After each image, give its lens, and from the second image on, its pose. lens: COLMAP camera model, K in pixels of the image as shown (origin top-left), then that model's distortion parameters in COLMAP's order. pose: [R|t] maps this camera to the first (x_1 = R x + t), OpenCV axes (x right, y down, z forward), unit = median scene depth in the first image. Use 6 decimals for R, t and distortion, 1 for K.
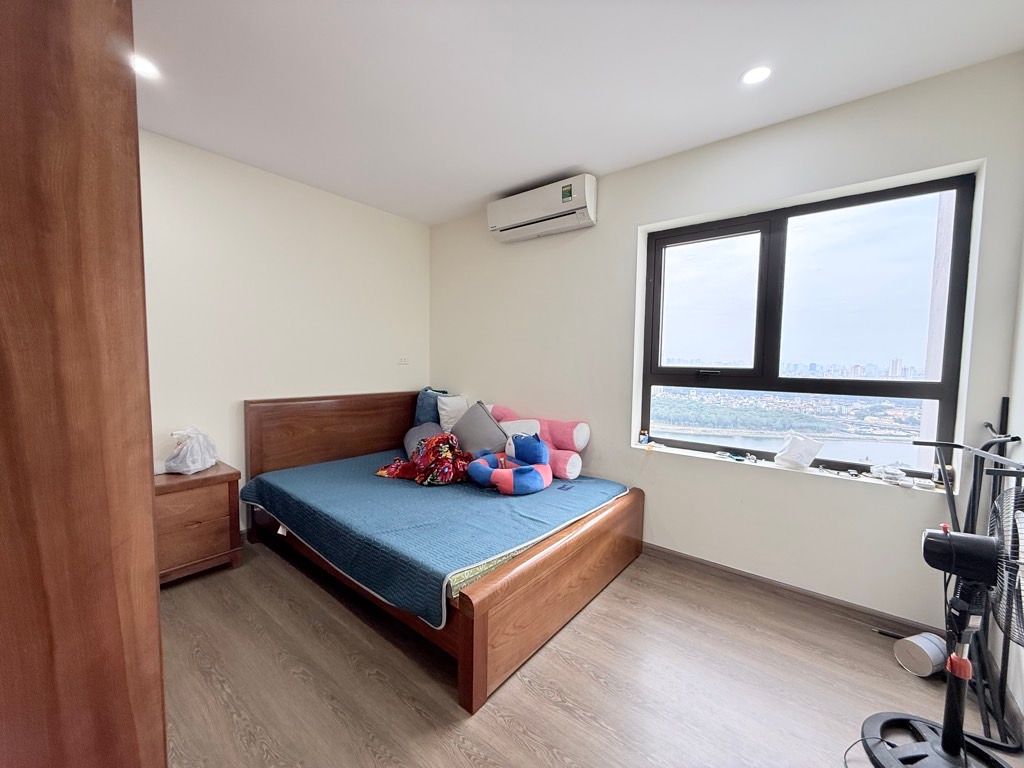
lens RADIAL K [[406.6, 0, 512.0], [0, 406.6, 384.0], [0, 0, 1]] dist [-0.000753, 0.000145]
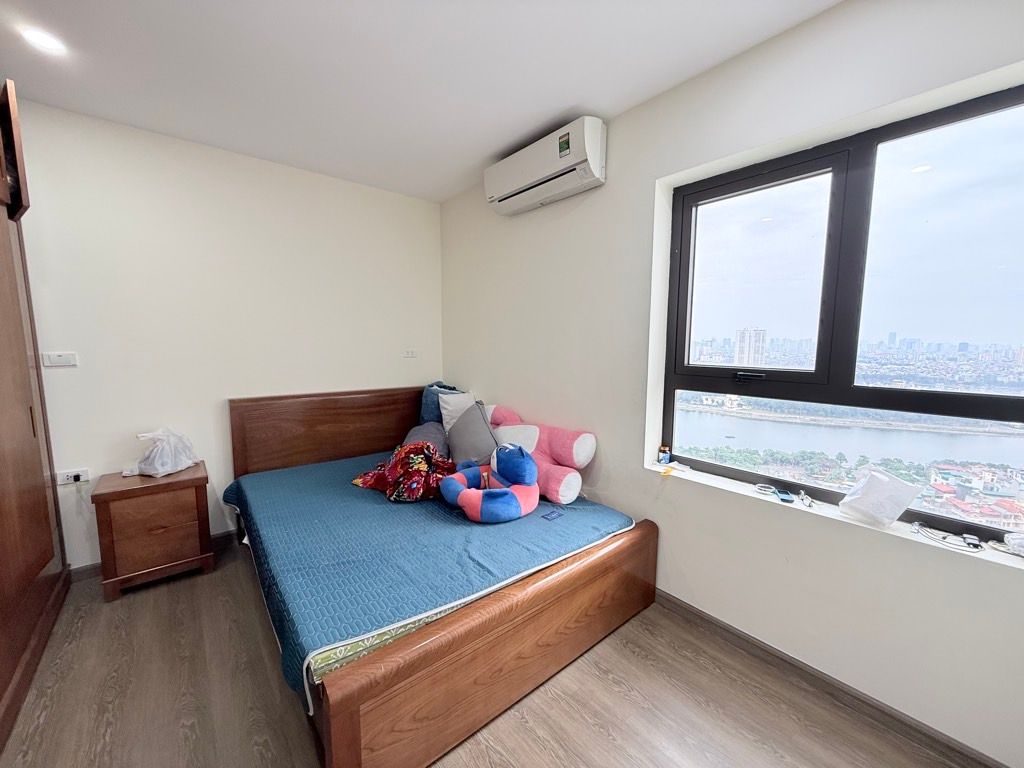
lens RADIAL K [[406.6, 0, 512.0], [0, 406.6, 384.0], [0, 0, 1]] dist [-0.000753, 0.000145]
pose [[0.980303, 0.012169, -0.197126, 0.207158], [-0.003592, 0.999033, 0.043808, -0.042684], [0.197469, -0.042237, 0.979399, 0.197524]]
